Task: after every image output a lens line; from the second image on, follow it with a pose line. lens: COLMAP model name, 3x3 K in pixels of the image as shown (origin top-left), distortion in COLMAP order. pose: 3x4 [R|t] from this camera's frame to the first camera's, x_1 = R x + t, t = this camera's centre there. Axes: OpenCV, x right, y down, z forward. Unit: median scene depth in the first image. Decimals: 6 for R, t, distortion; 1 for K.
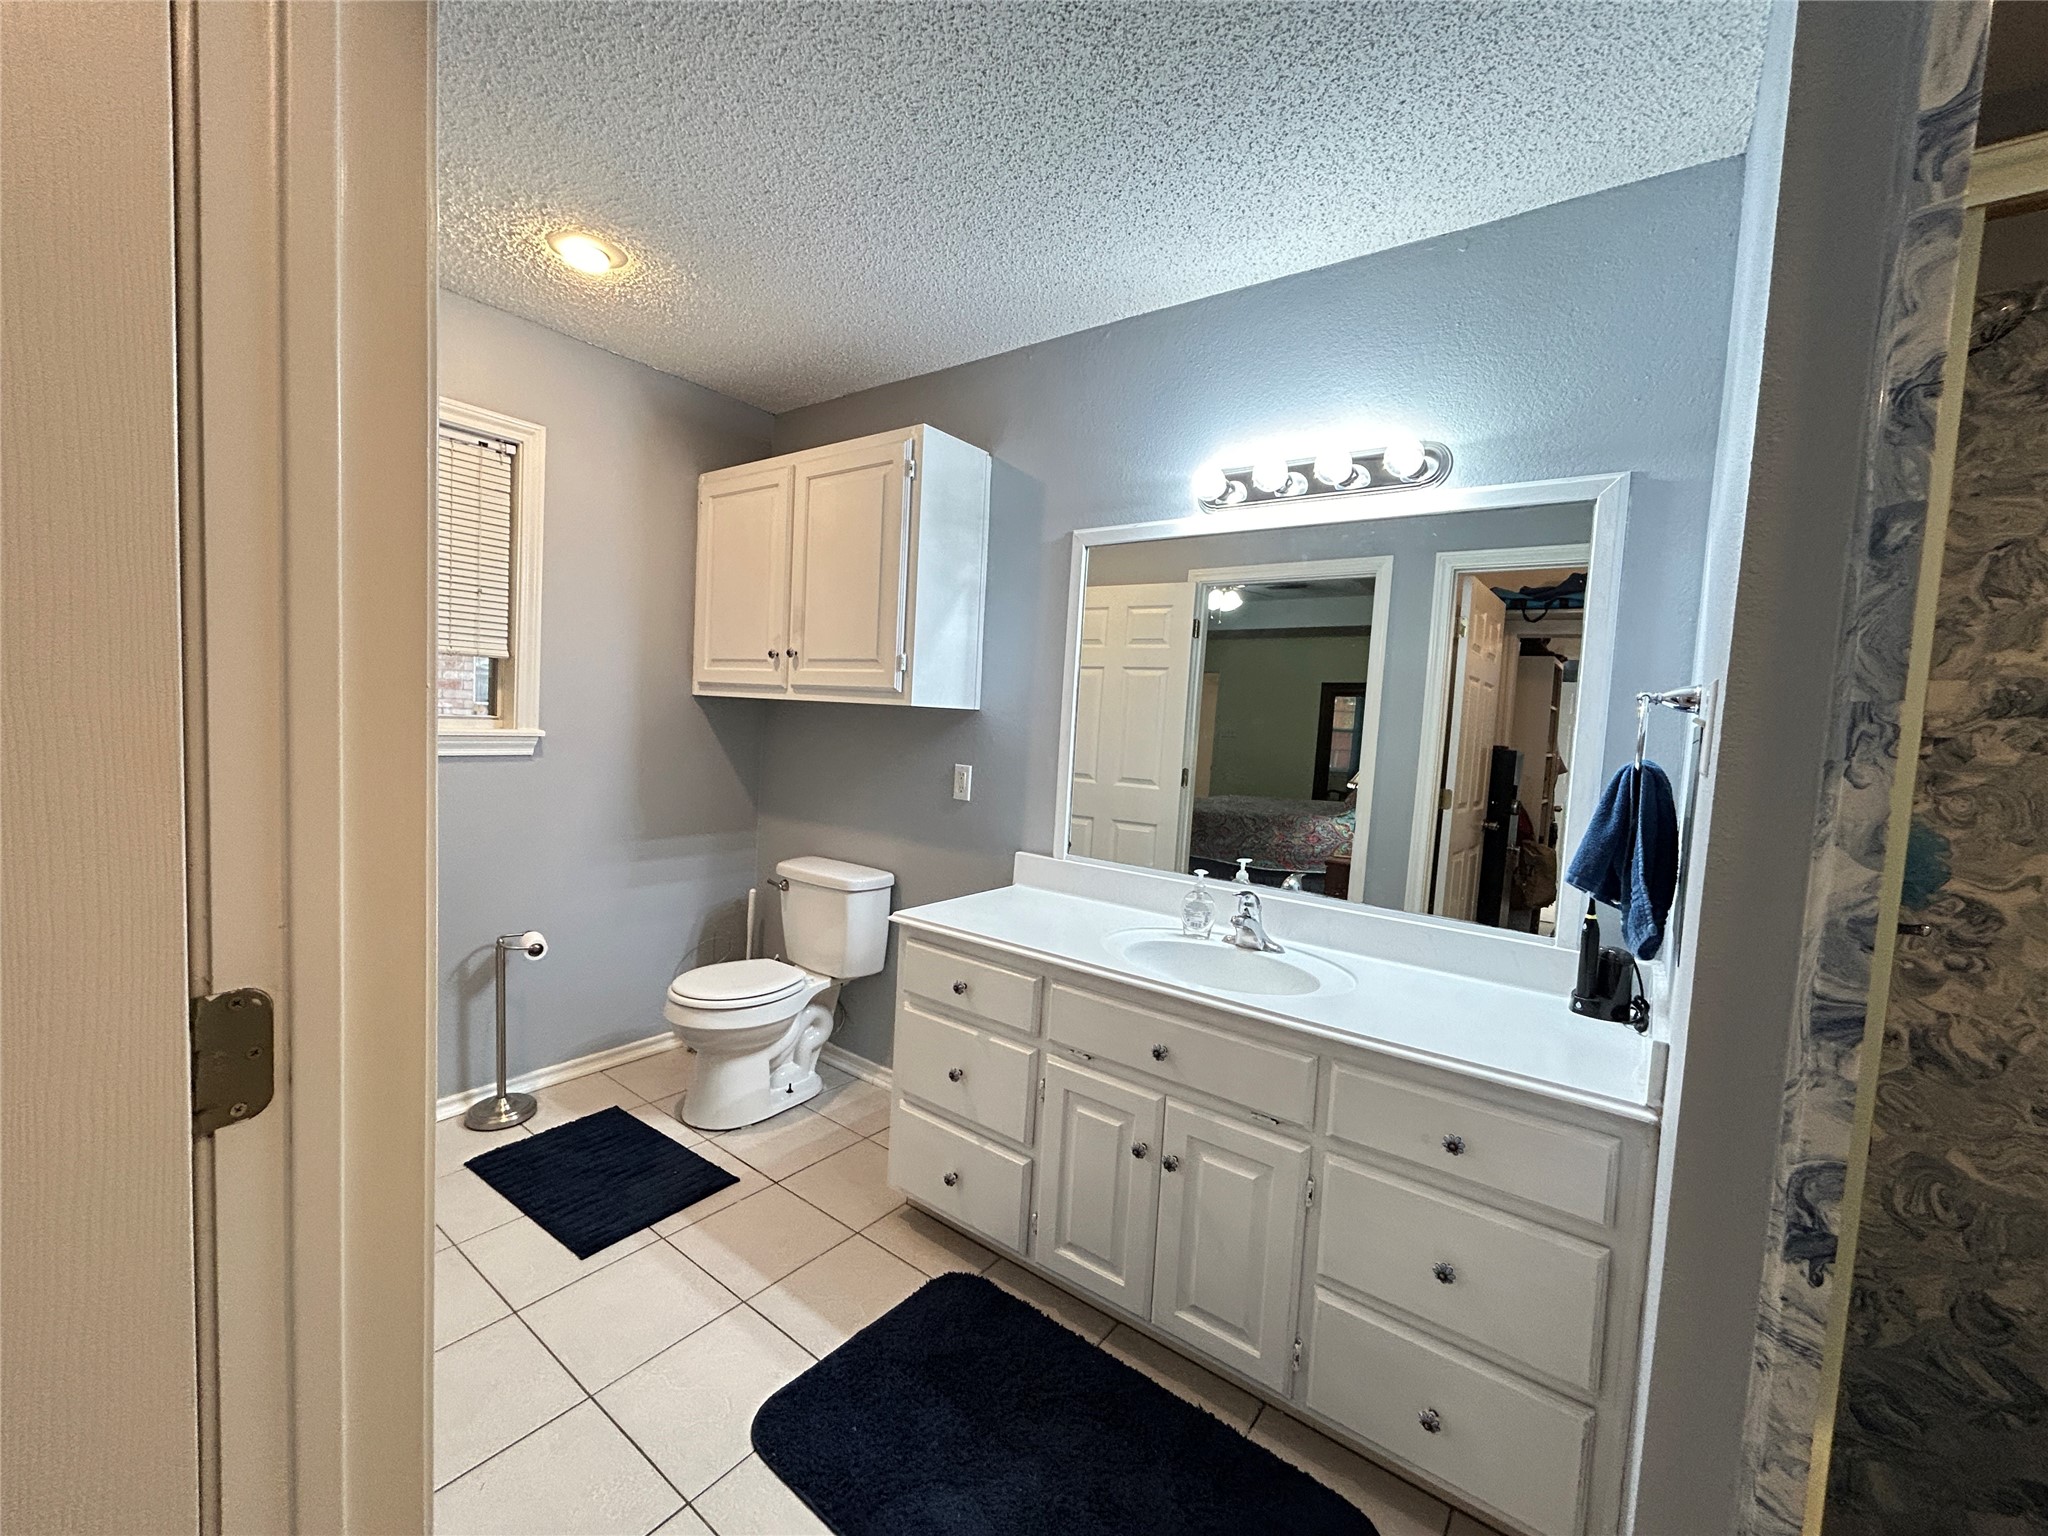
lens RADIAL K [[828.4, 0, 1019.0], [0, 828.4, 767.9], [0, 0, 1]] dist [-0.000063, -0.000003]
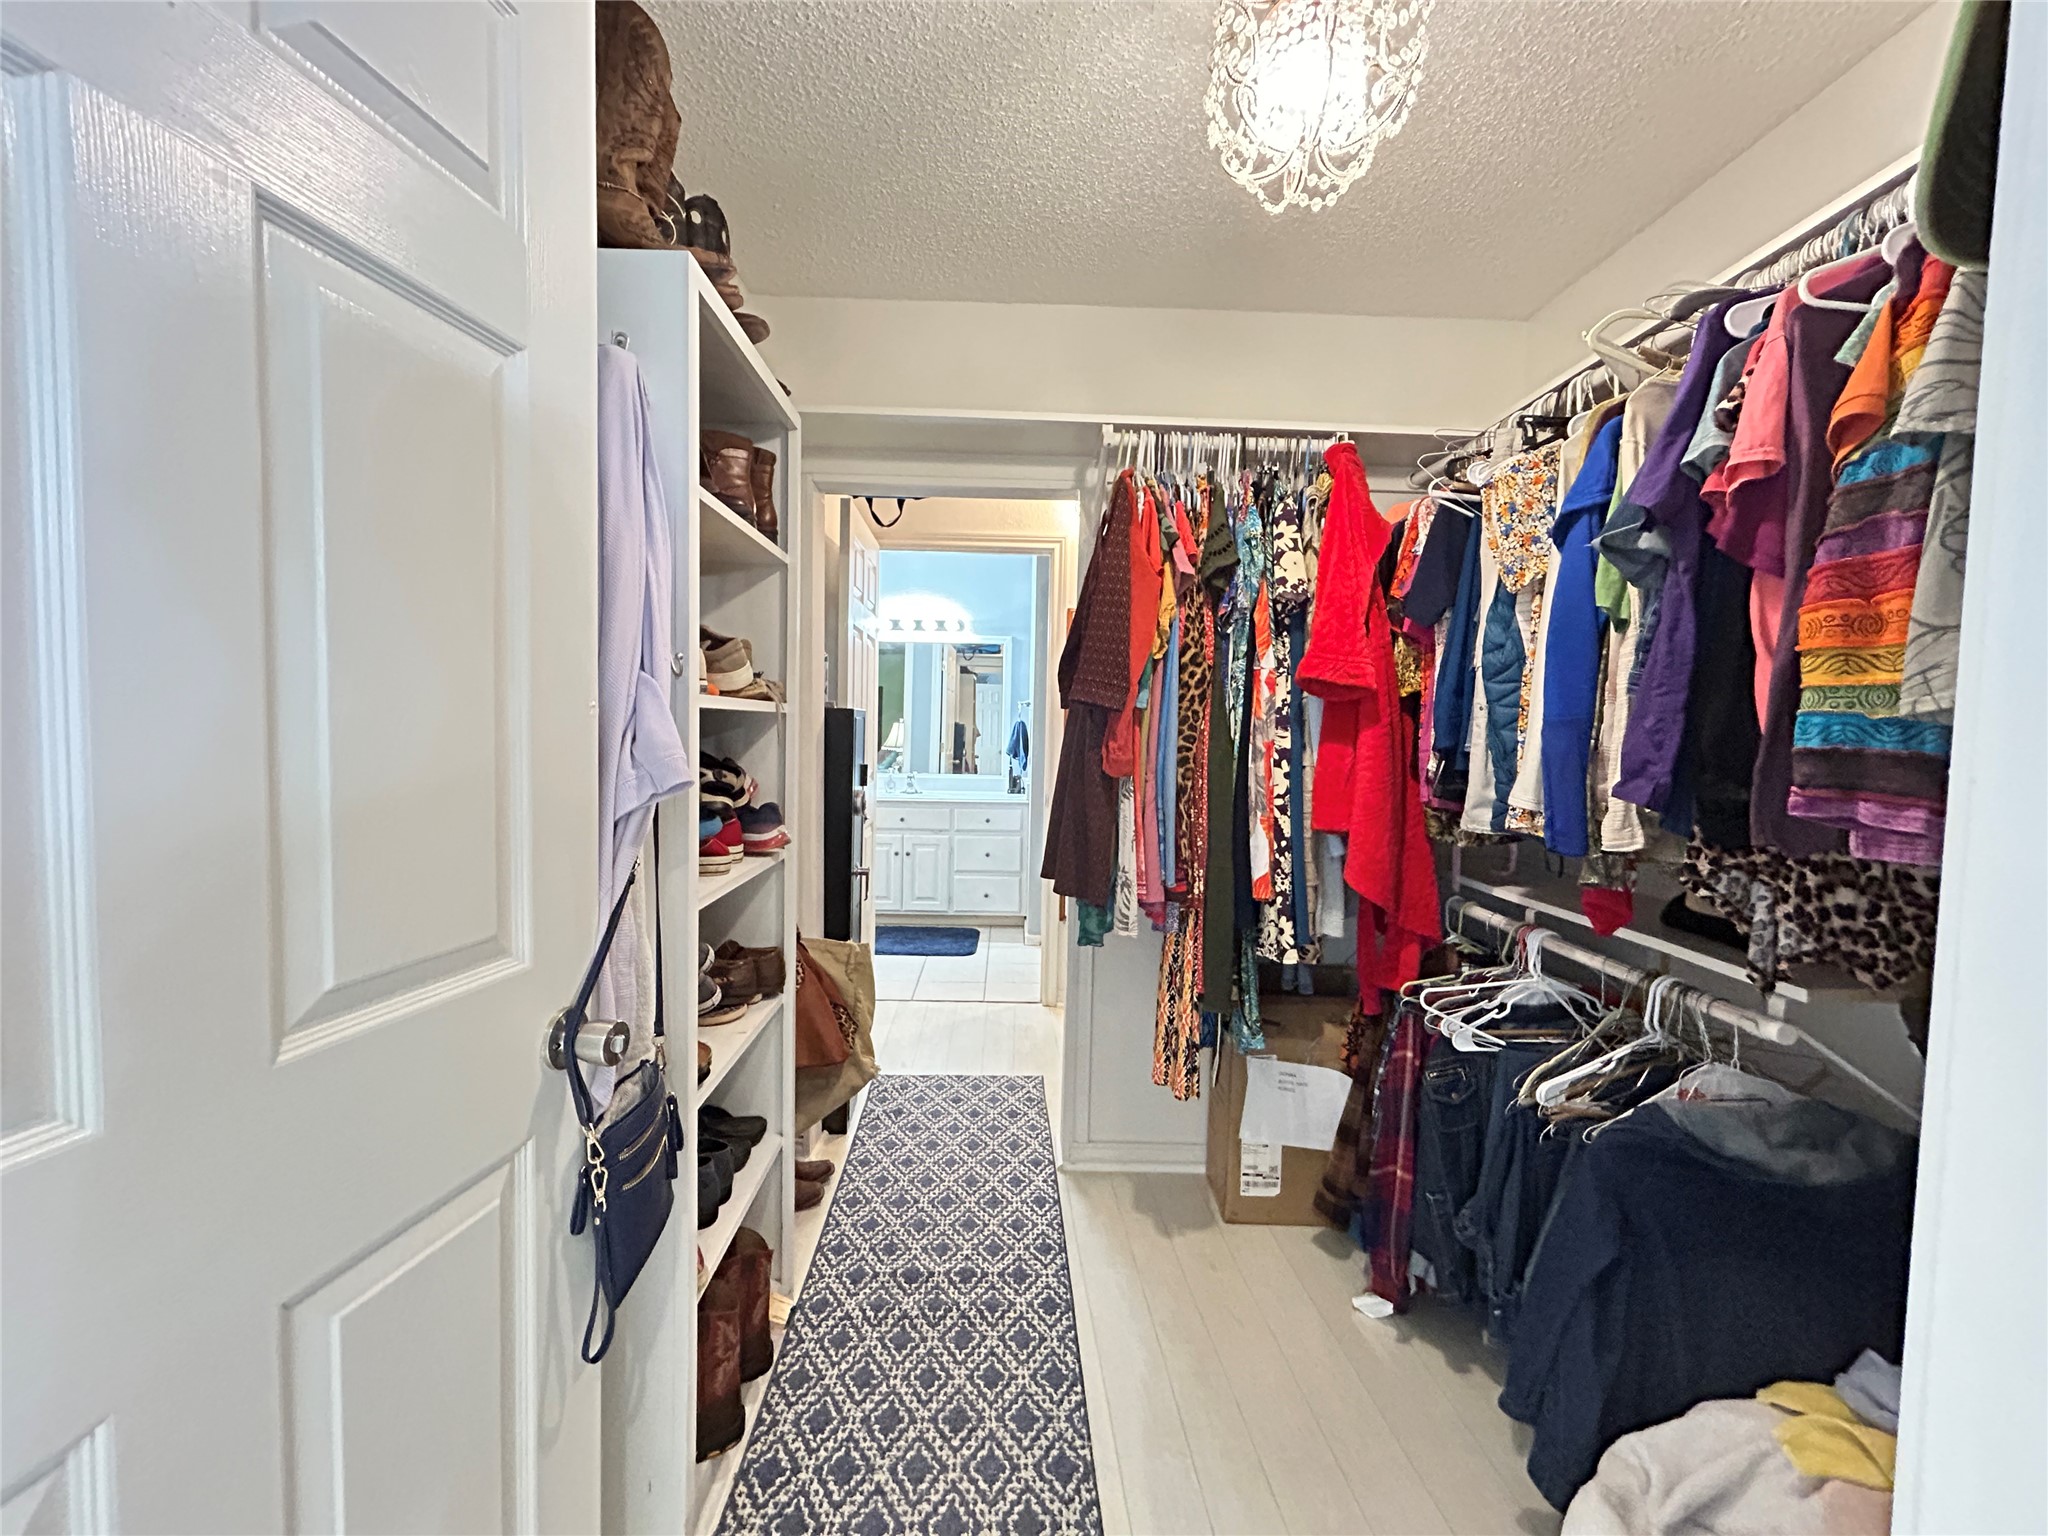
lens RADIAL K [[828.4, 0, 1019.0], [0, 828.4, 767.9], [0, 0, 1]] dist [-0.000063, -0.000003]
pose [[0.788716, -0.062774, 0.611545, -1.386858], [0.056289, 0.997968, 0.029843, 0.083300], [-0.612176, 0.010886, 0.790647, -1.746320]]
